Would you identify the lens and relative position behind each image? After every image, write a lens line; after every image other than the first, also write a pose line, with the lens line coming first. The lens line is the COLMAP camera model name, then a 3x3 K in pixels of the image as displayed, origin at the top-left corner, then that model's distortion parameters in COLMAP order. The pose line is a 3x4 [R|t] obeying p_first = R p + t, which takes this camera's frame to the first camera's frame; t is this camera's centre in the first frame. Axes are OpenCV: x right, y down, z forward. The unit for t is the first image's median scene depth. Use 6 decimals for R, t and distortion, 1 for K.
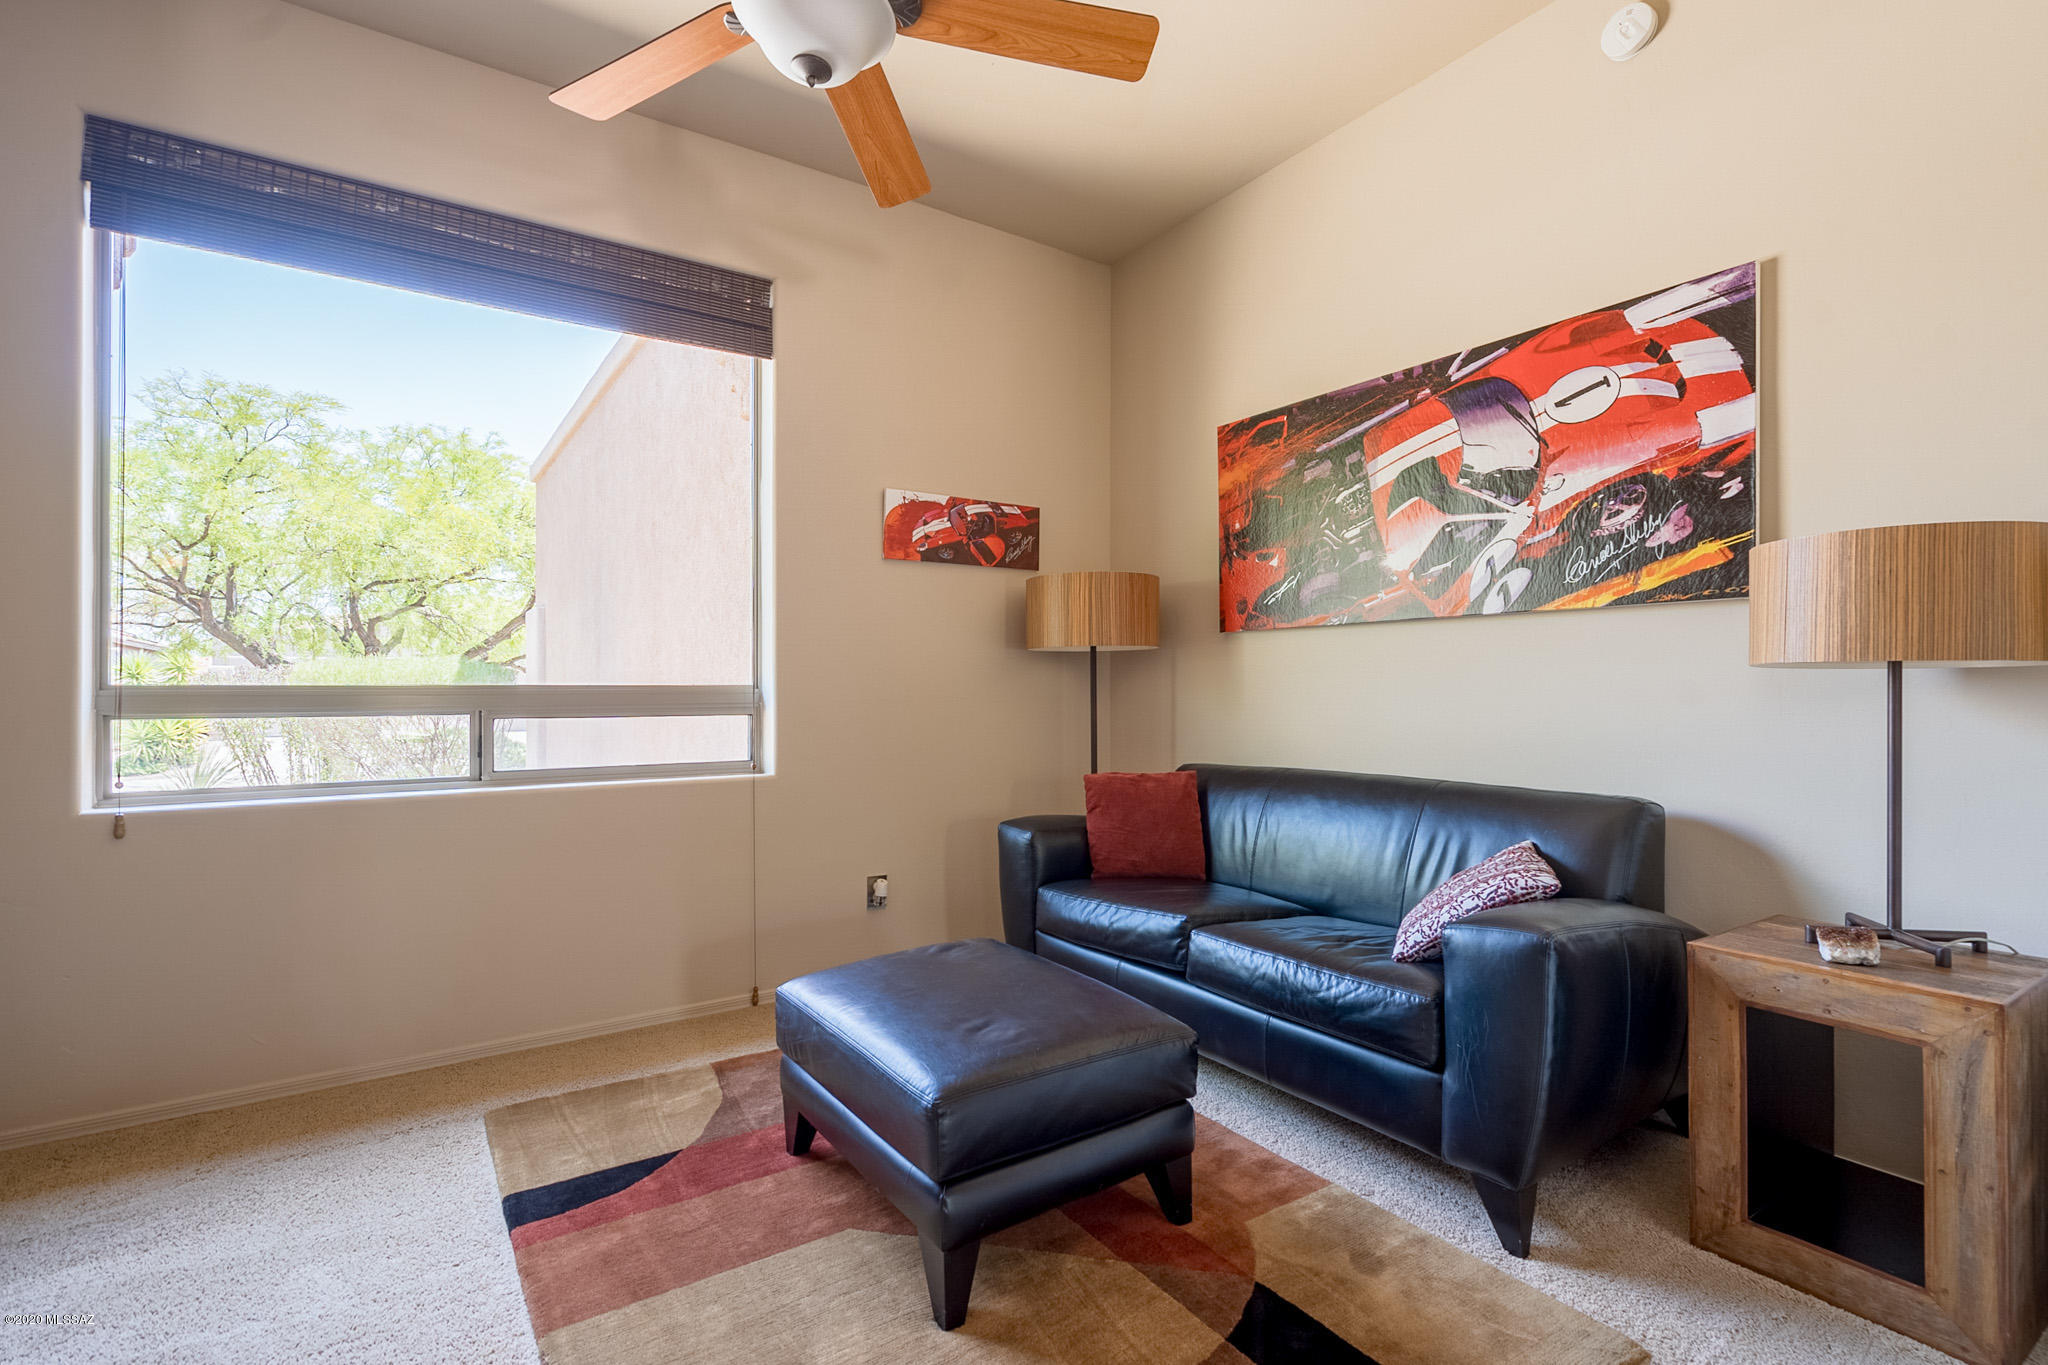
lens RADIAL K [[952.6, 0, 1028.9], [0, 952.6, 684.0], [0, 0, 1]] dist [0.000490, 0.001324]
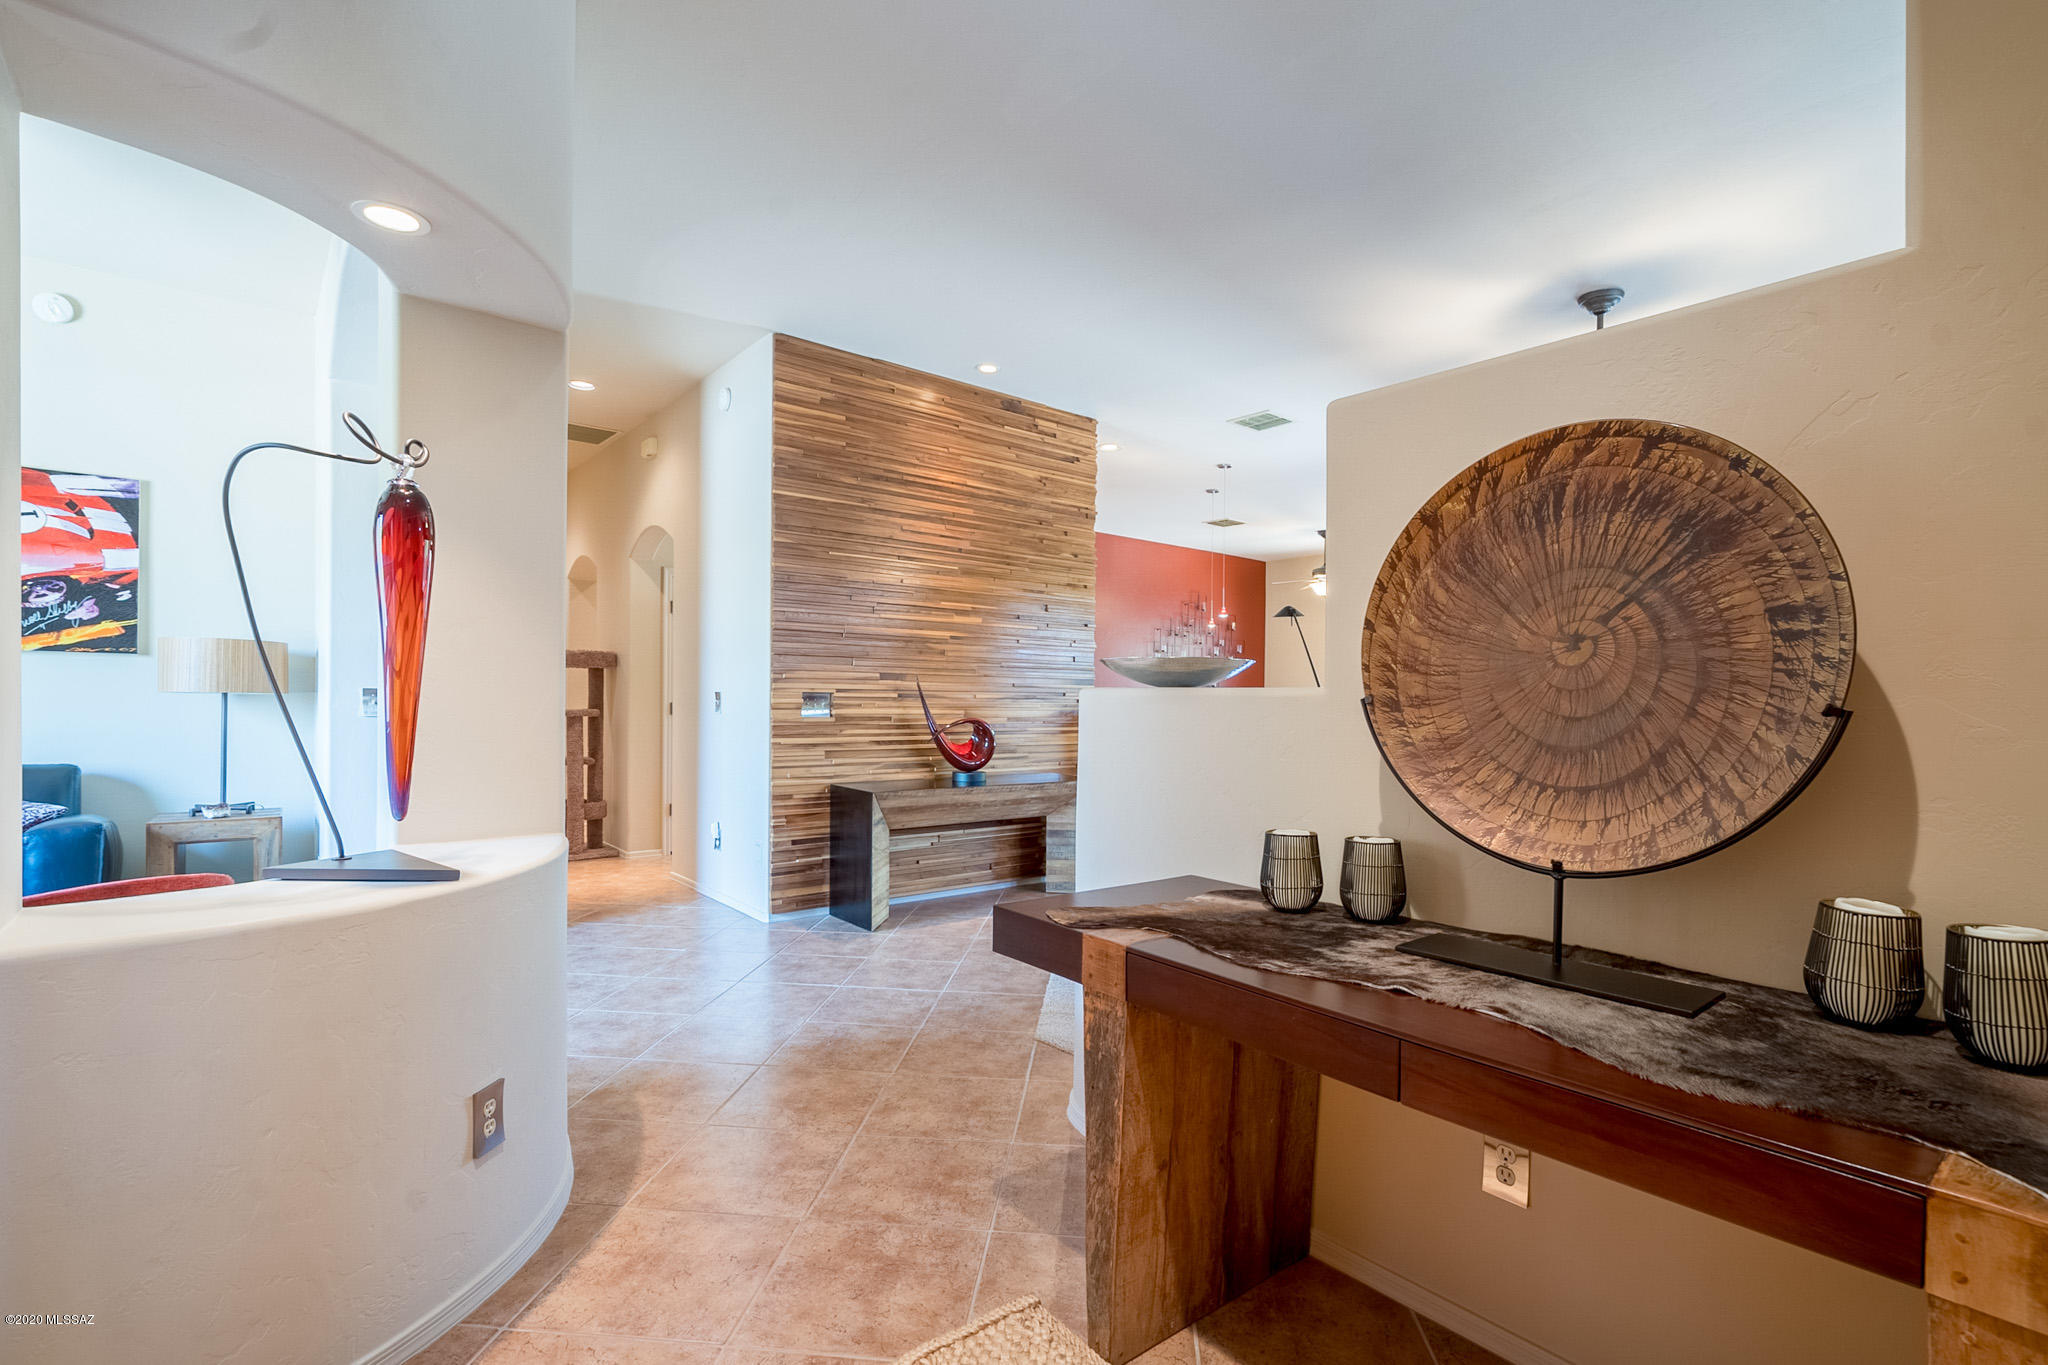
lens RADIAL K [[952.6, 0, 1041.8], [0, 952.6, 706.8], [0, 0, 1]] dist [0.000490, 0.001324]
pose [[-0.085254, -0.019987, 0.996159, -1.135548], [-0.031884, 0.999341, 0.017323, -0.064764], [-0.995849, -0.030285, -0.085835, -0.572348]]
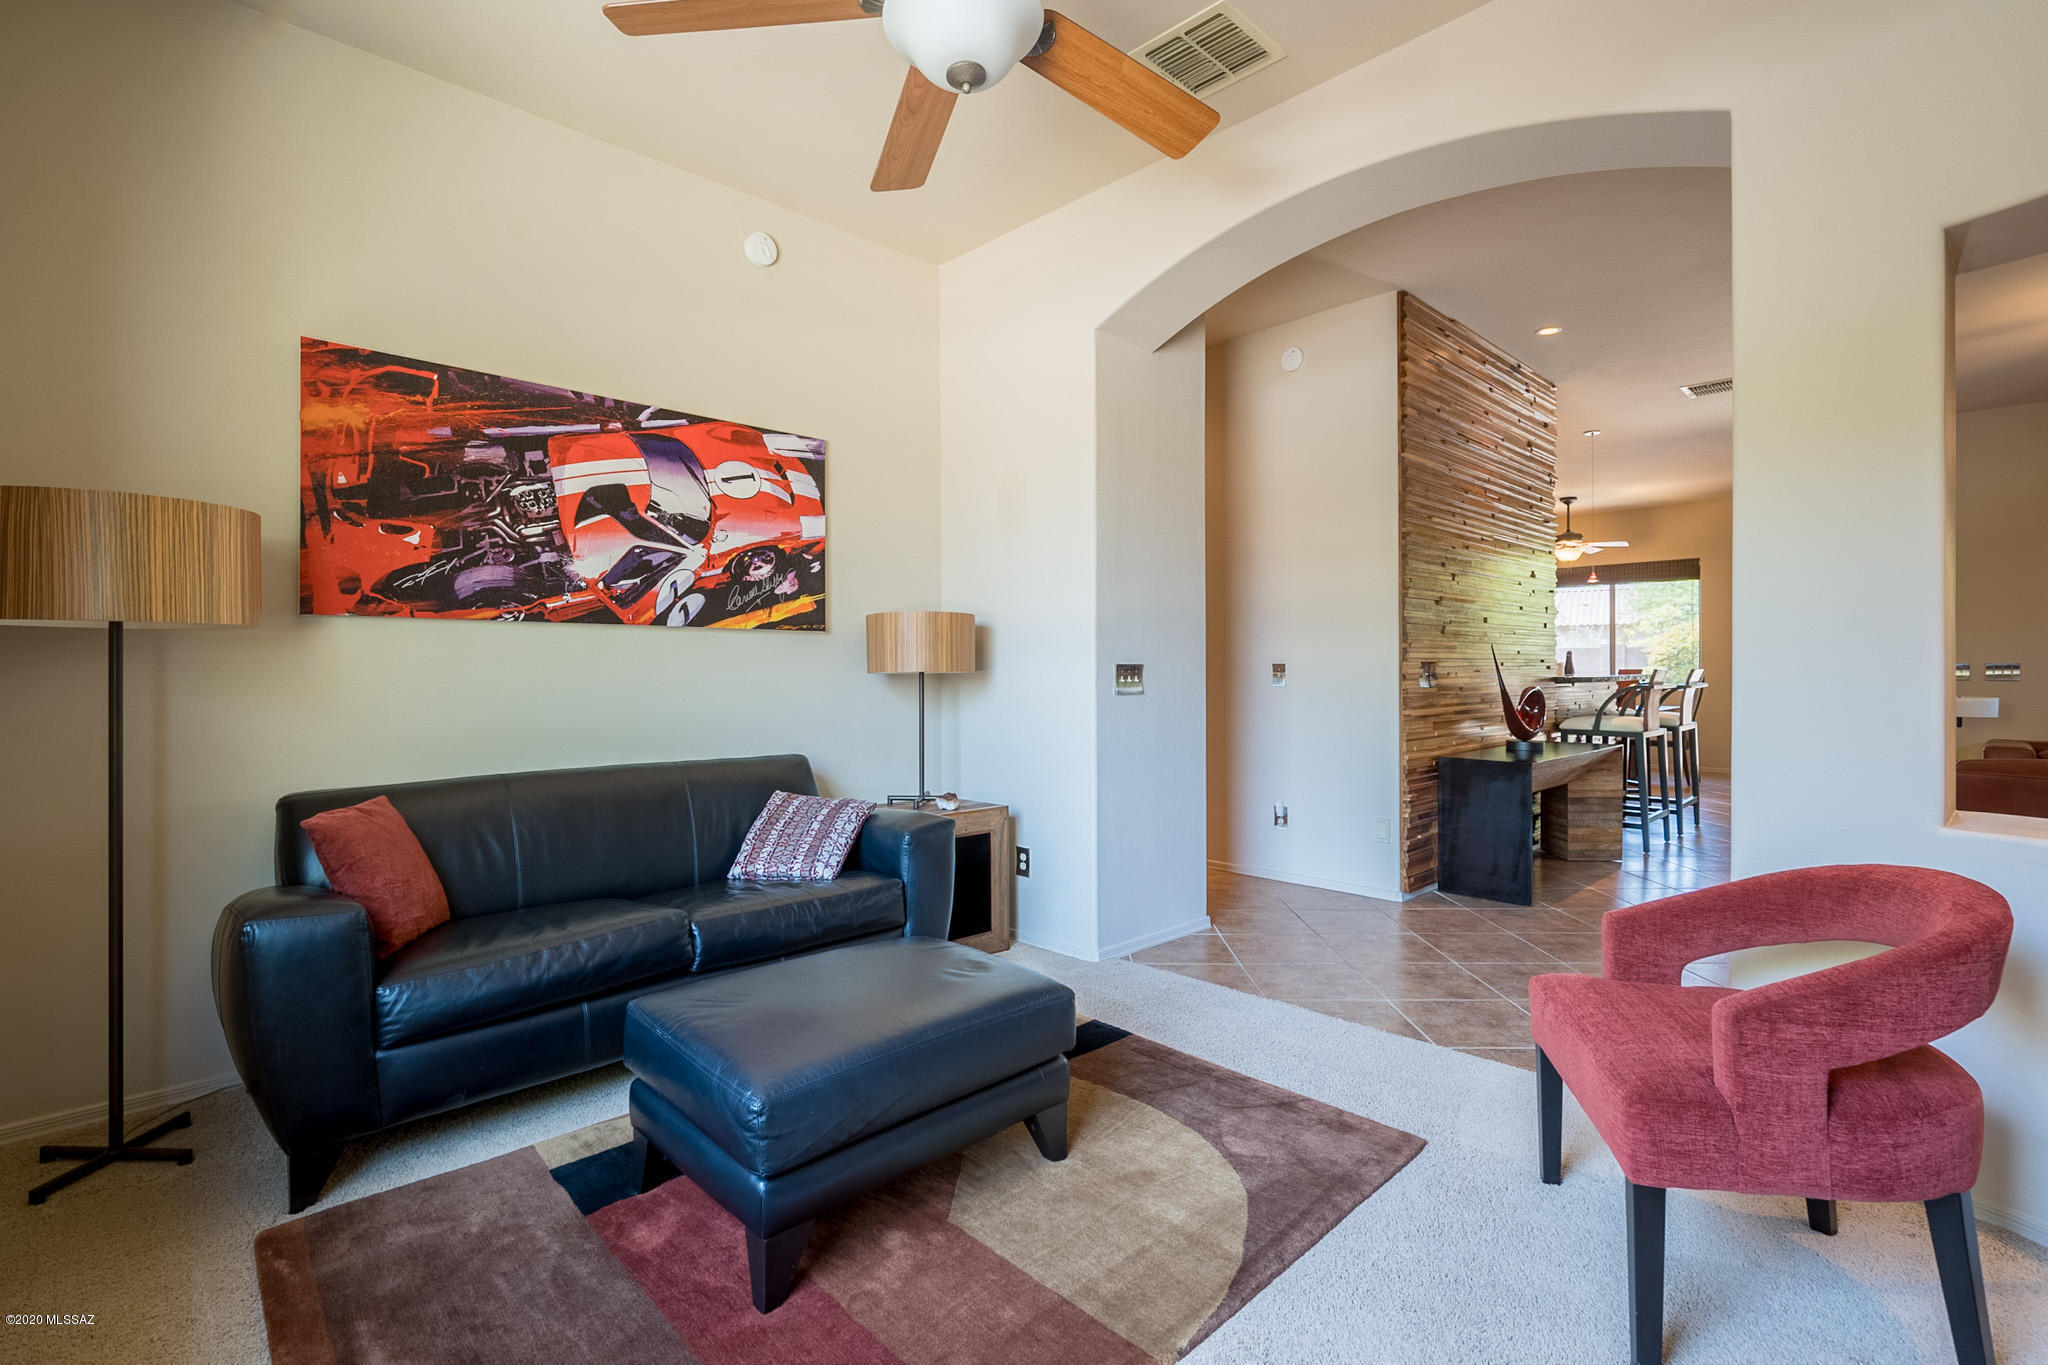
lens RADIAL K [[952.6, 0, 1033.4], [0, 952.6, 672.8], [0, 0, 1]] dist [0.000490, 0.001324]
pose [[-0.173633, -0.011353, 0.984745, -0.884493], [-0.013707, 0.999865, 0.009110, -0.030919], [-0.984715, -0.011917, -0.173765, 0.785273]]
